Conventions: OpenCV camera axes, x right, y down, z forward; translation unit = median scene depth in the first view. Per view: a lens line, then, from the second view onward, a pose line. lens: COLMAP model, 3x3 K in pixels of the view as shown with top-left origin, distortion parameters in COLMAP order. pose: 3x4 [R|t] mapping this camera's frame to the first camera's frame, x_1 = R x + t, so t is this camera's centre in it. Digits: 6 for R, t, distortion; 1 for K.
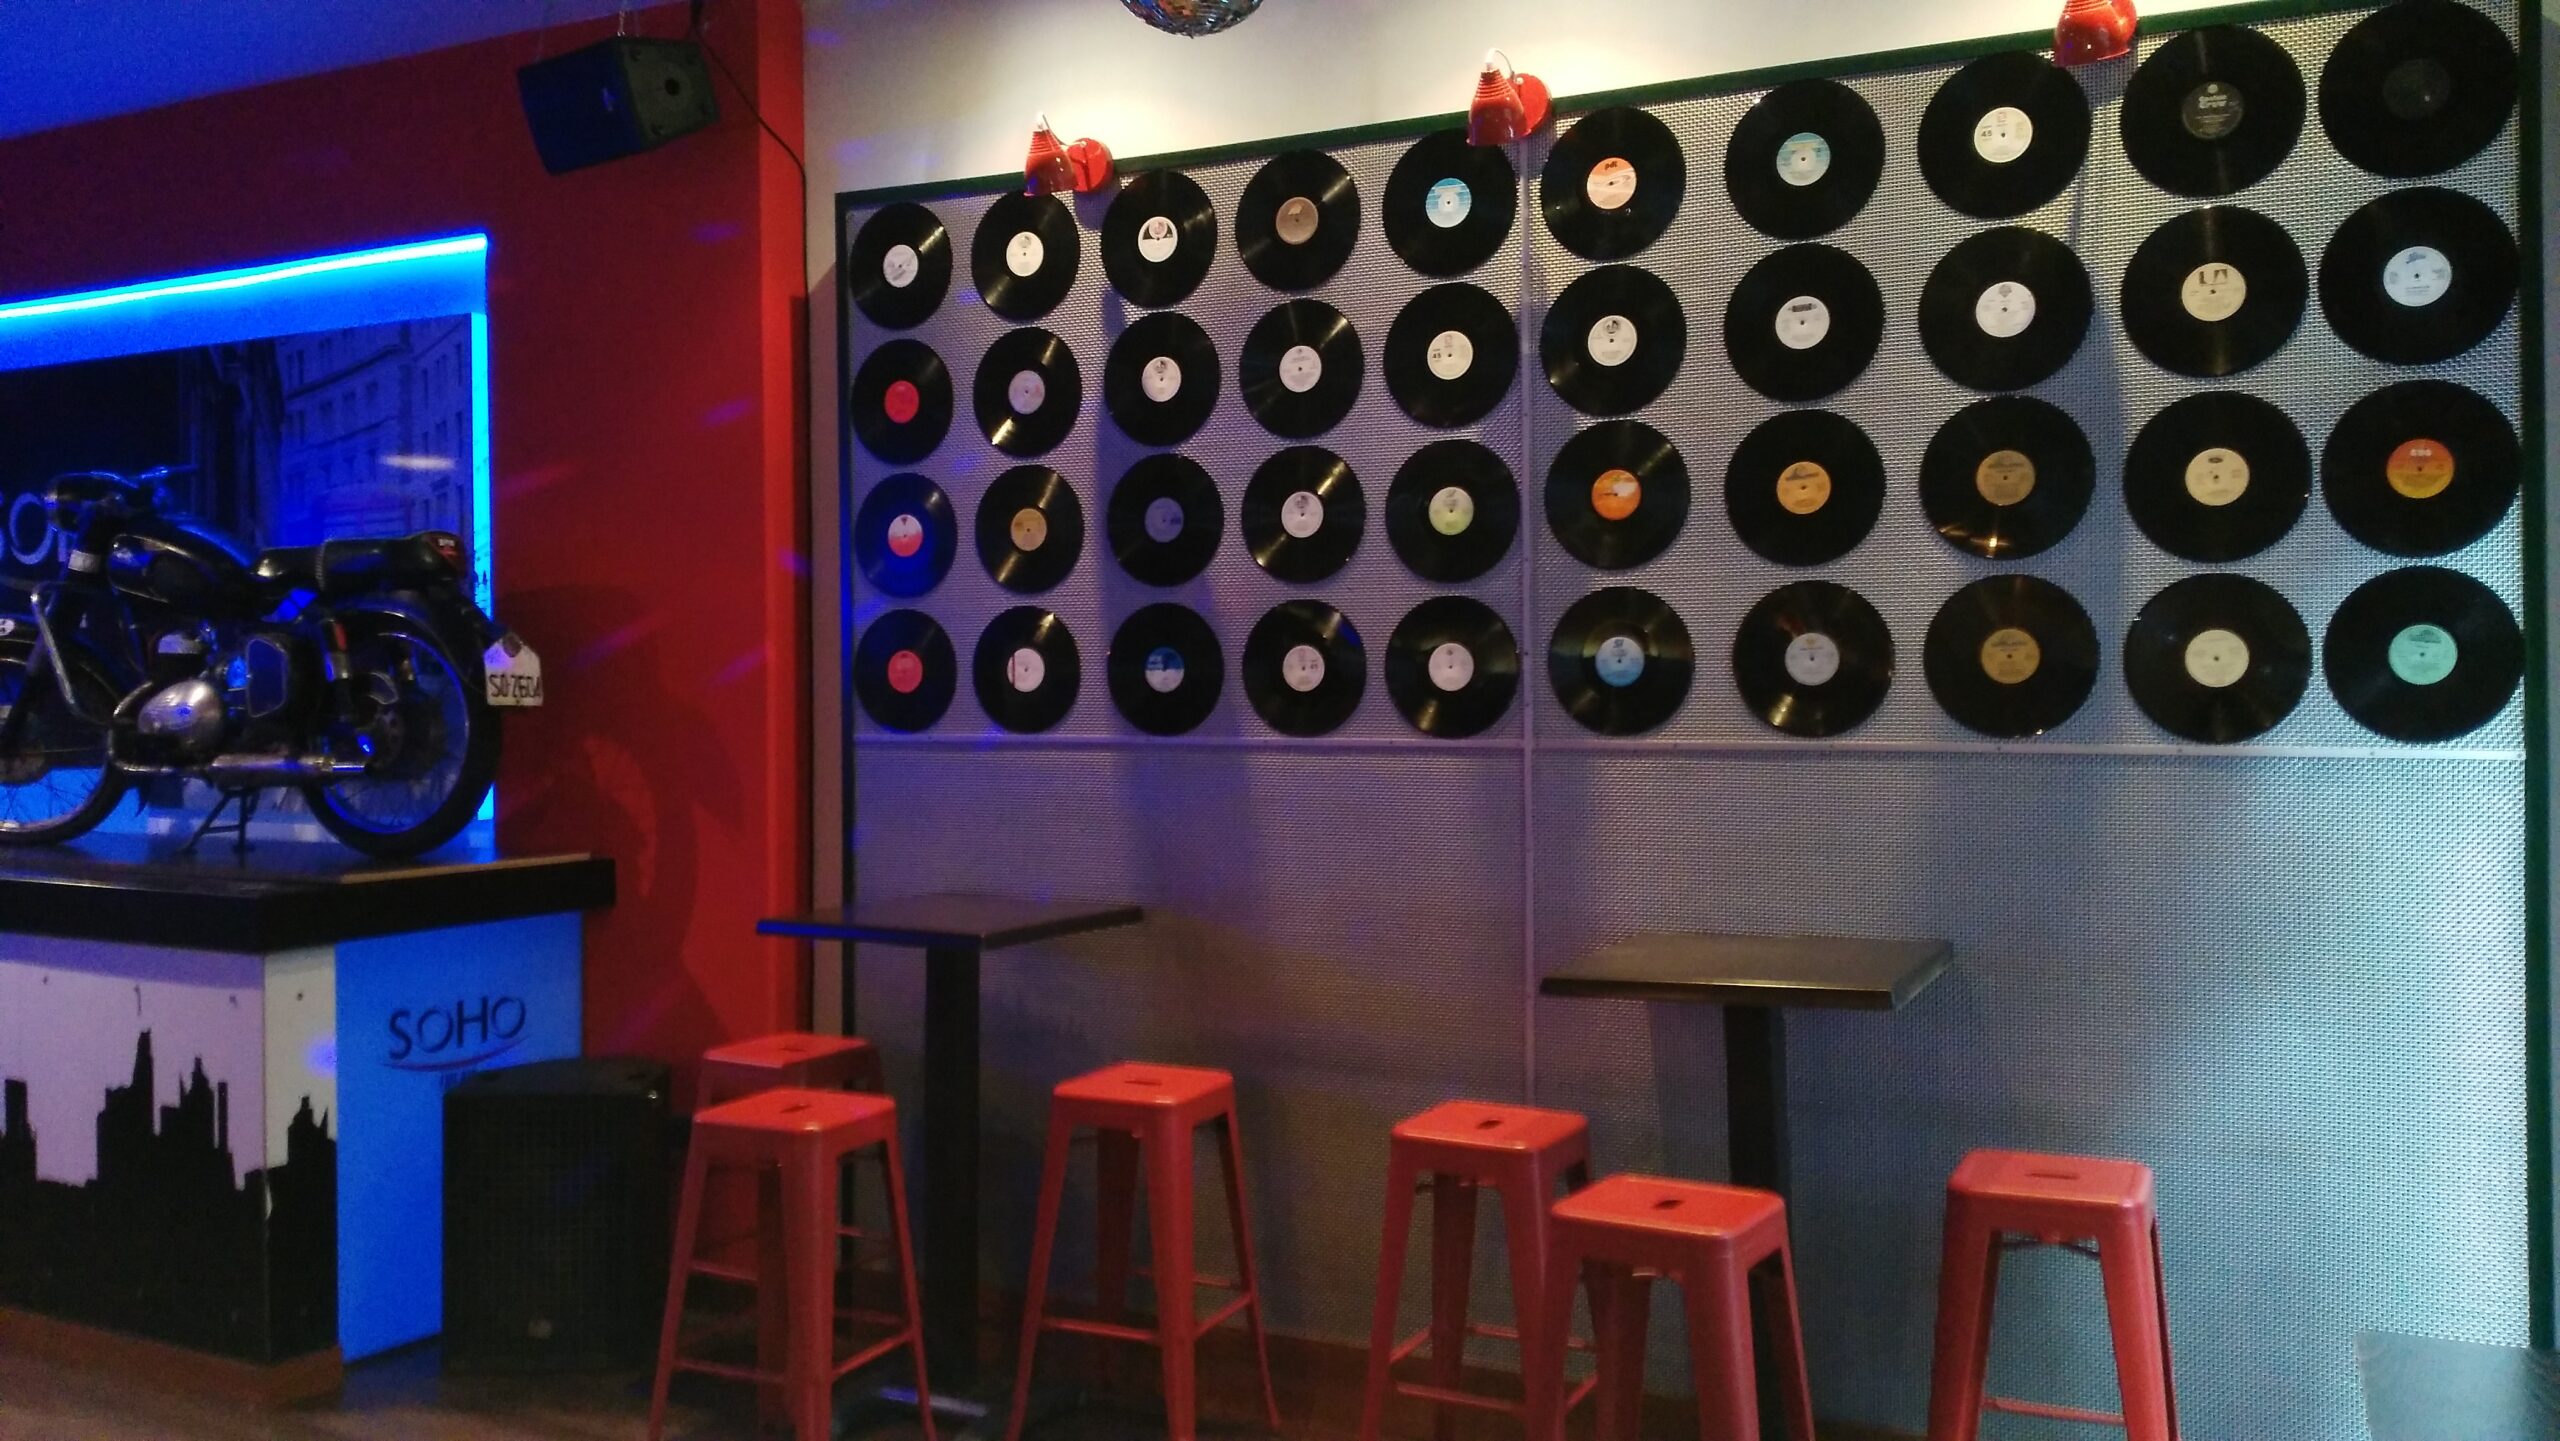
lens RADIAL K [[2089.7, 0, 1292.9], [0, 2089.7, 703.8], [0, 0, 1]] dist [0.073765, -0.107296]
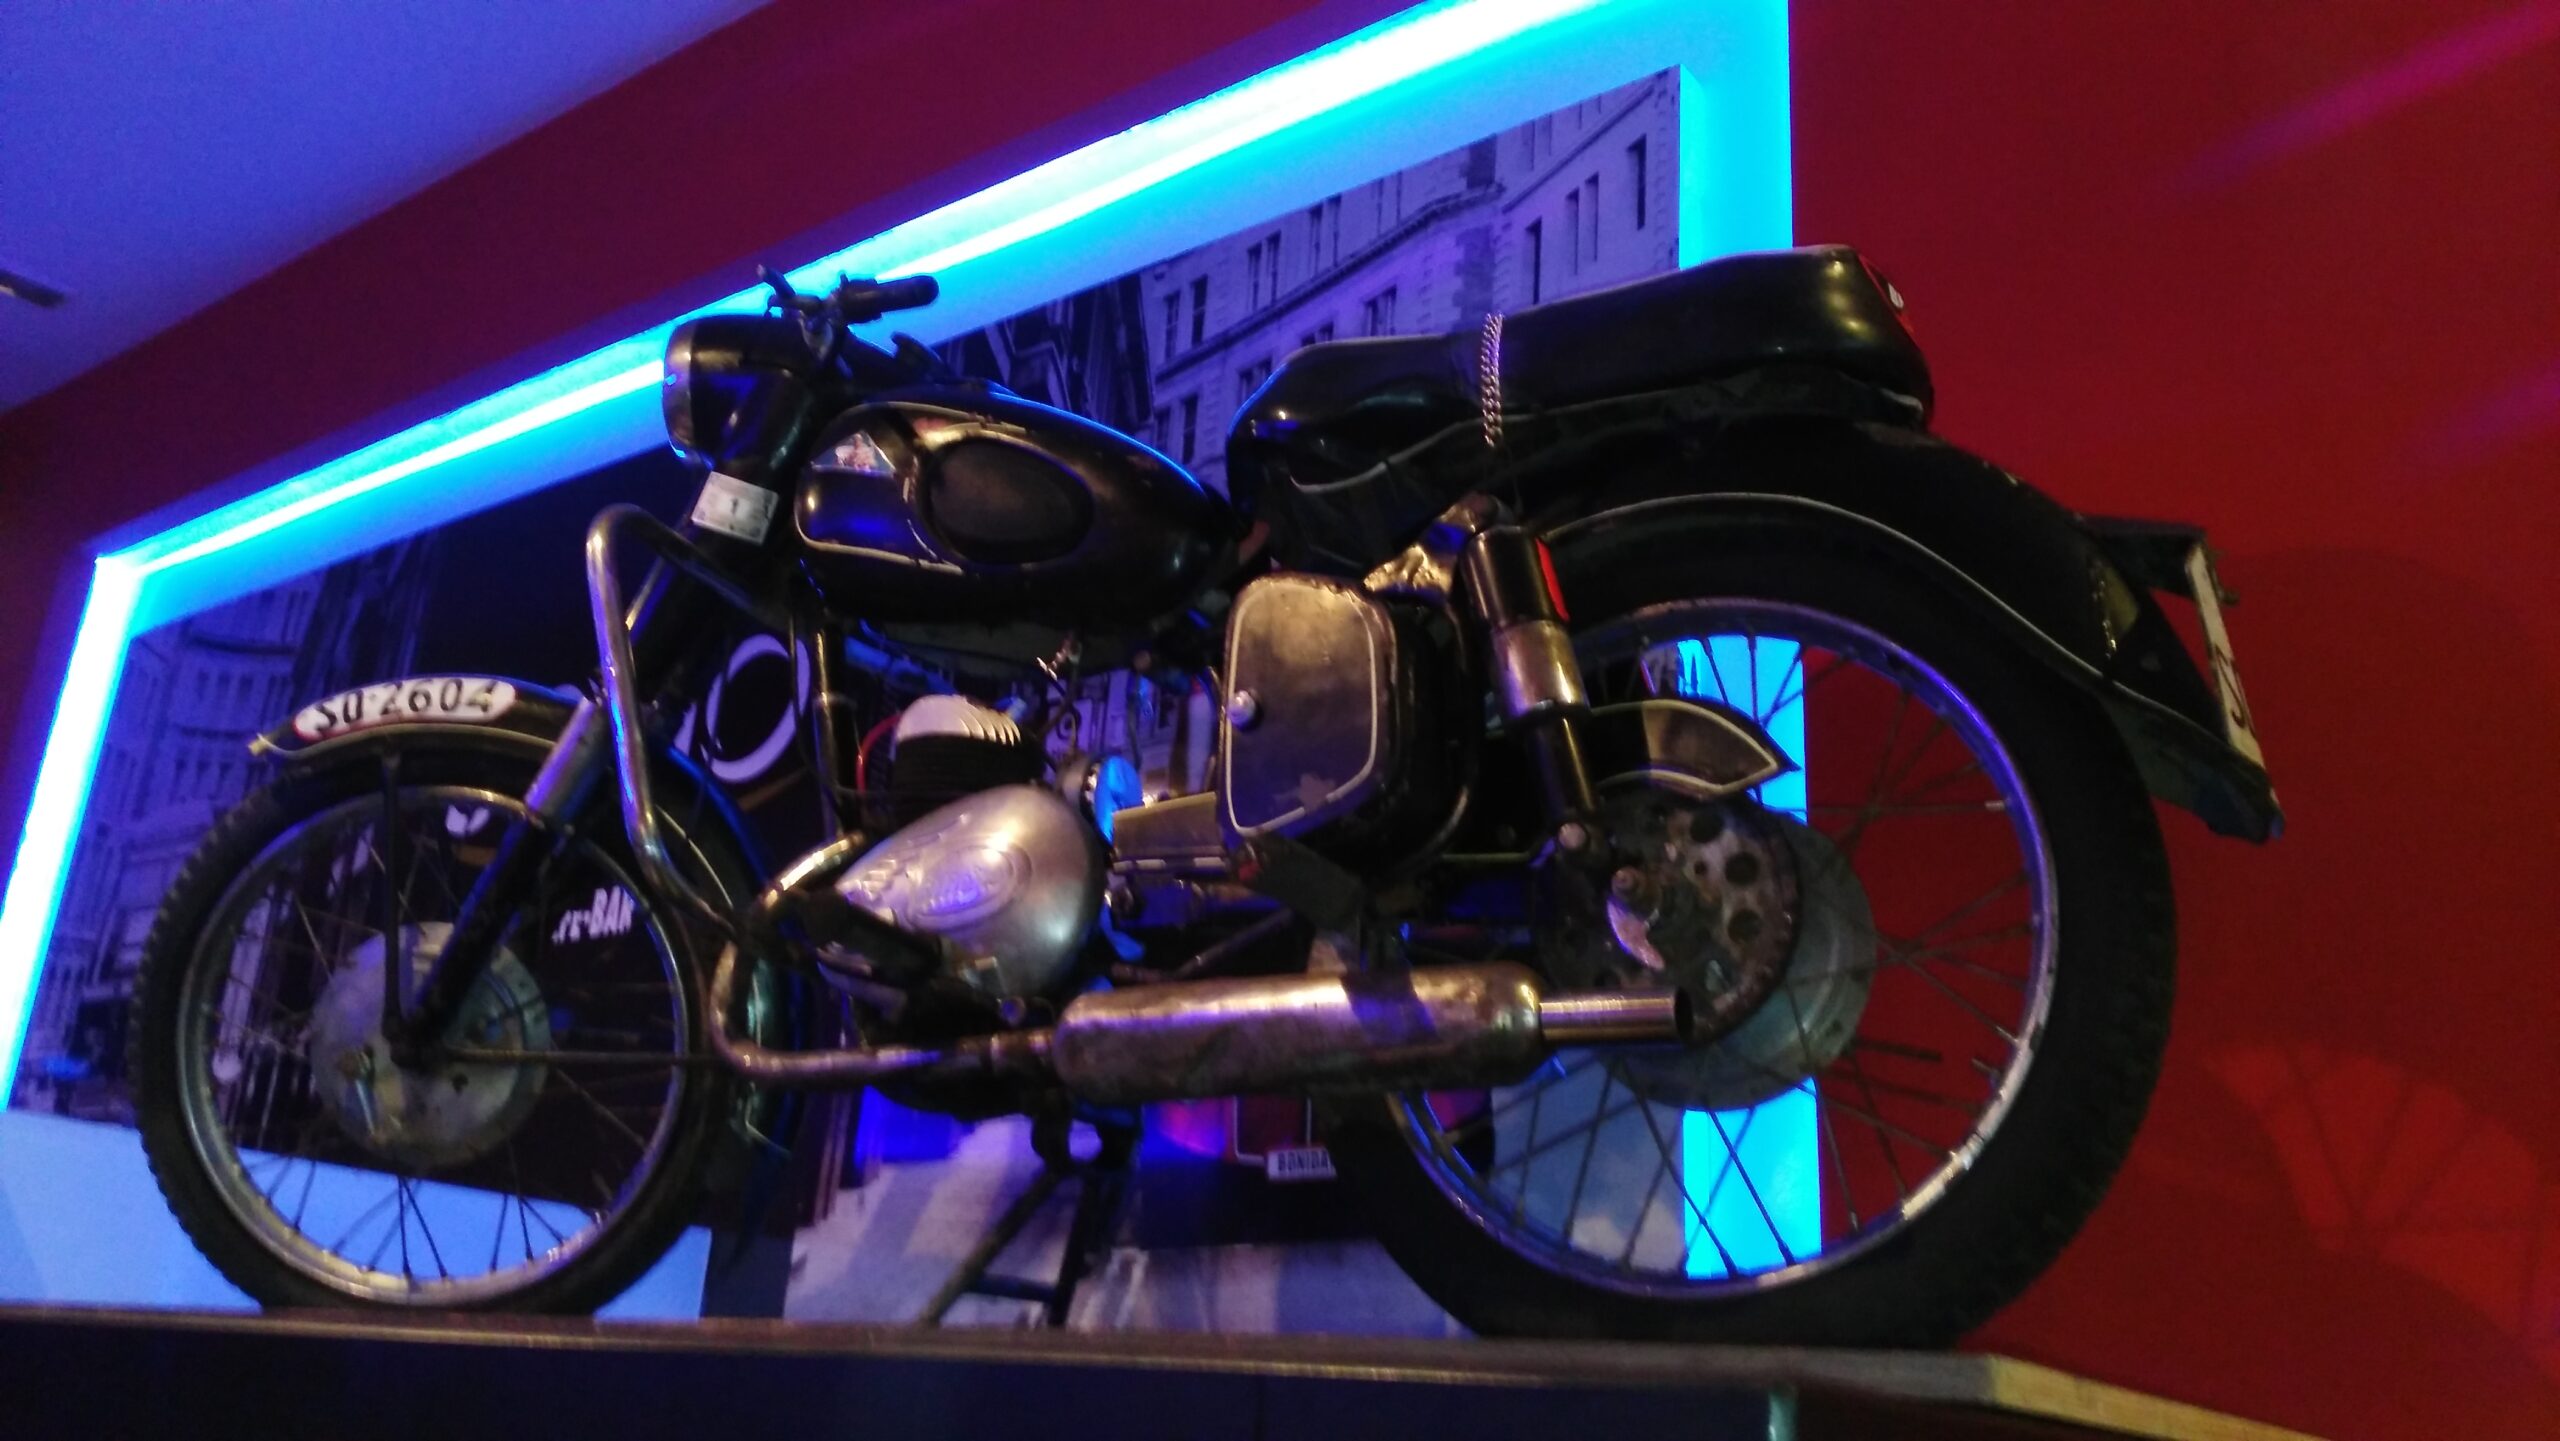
lens RADIAL K [[2089.7, 0, 1284.1], [0, 2089.7, 668.2], [0, 0, 1]] dist [0.073765, -0.107296]
pose [[0.982899, 0.006079, -0.184044, -0.433467], [-0.073877, 0.928511, -0.363881, 0.087585], [0.168675, 0.371255, 0.913082, 0.731691]]
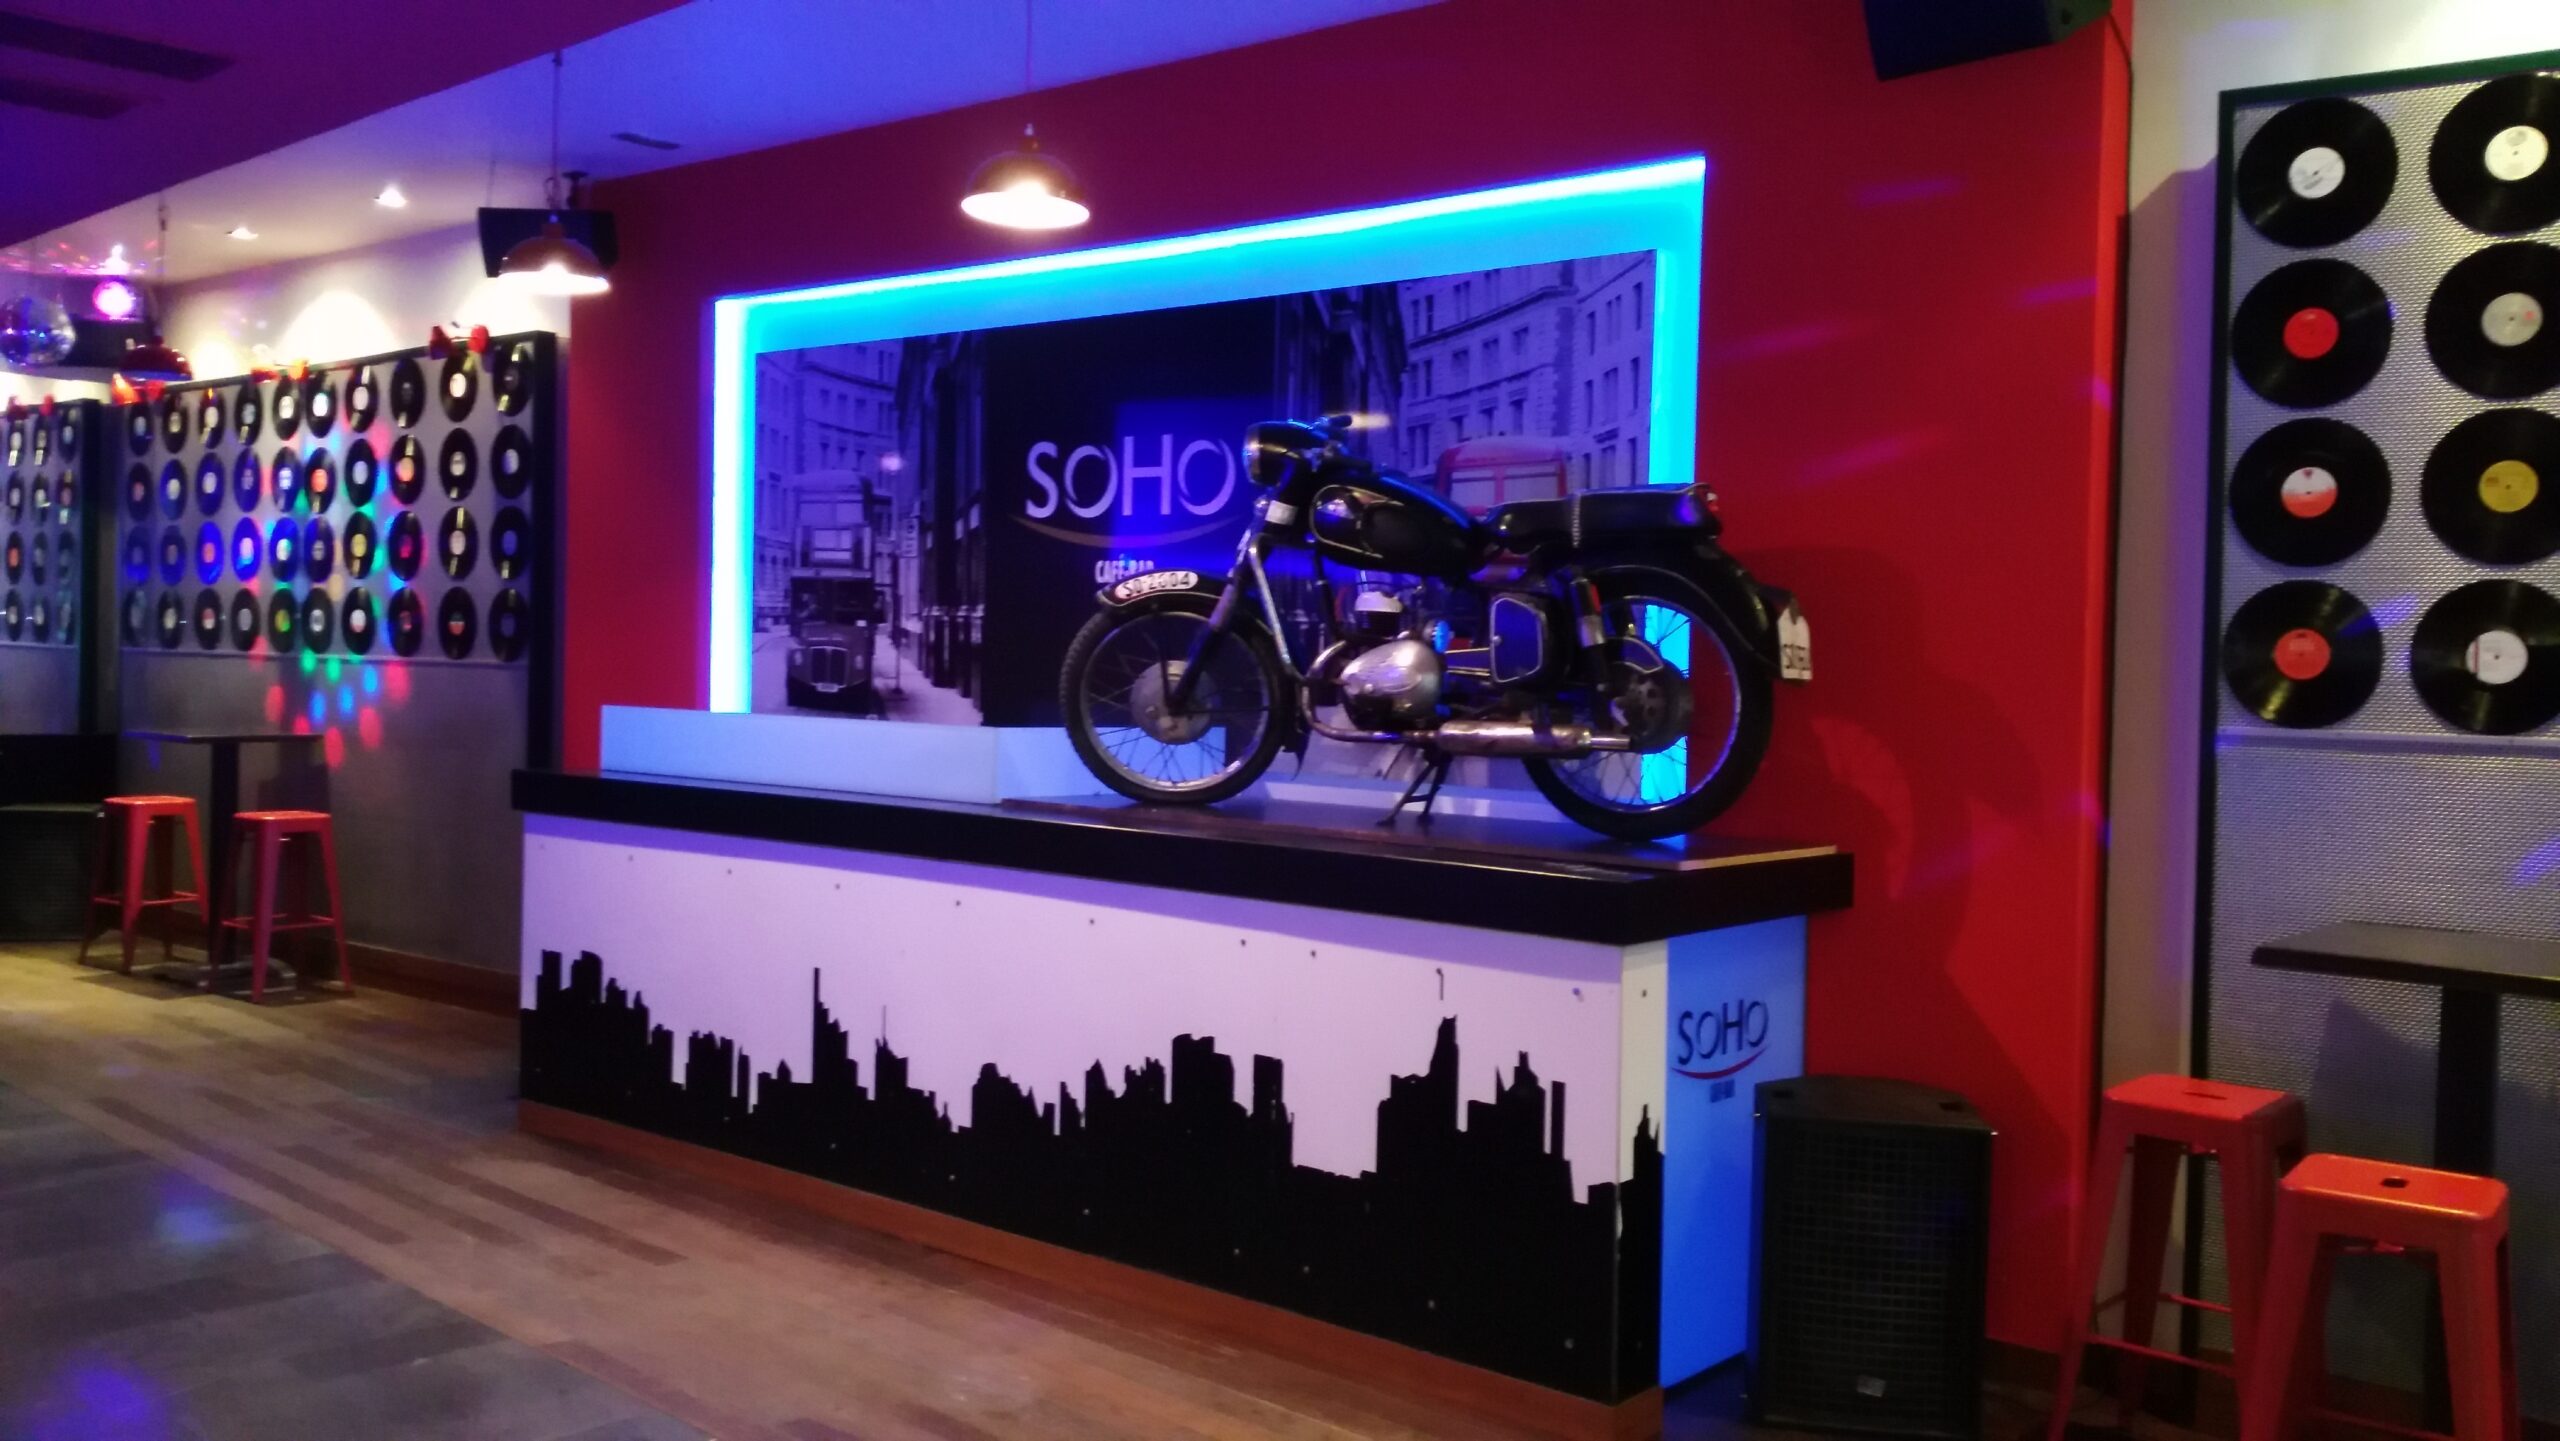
lens RADIAL K [[2089.7, 0, 1286.1], [0, 2089.7, 703.6], [0, 0, 1]] dist [0.073765, -0.107296]
pose [[0.978940, 0.035815, -0.200984, -0.397701], [-0.034685, 0.999356, 0.009141, 0.010402], [0.201182, -0.001977, 0.979552, 0.082051]]
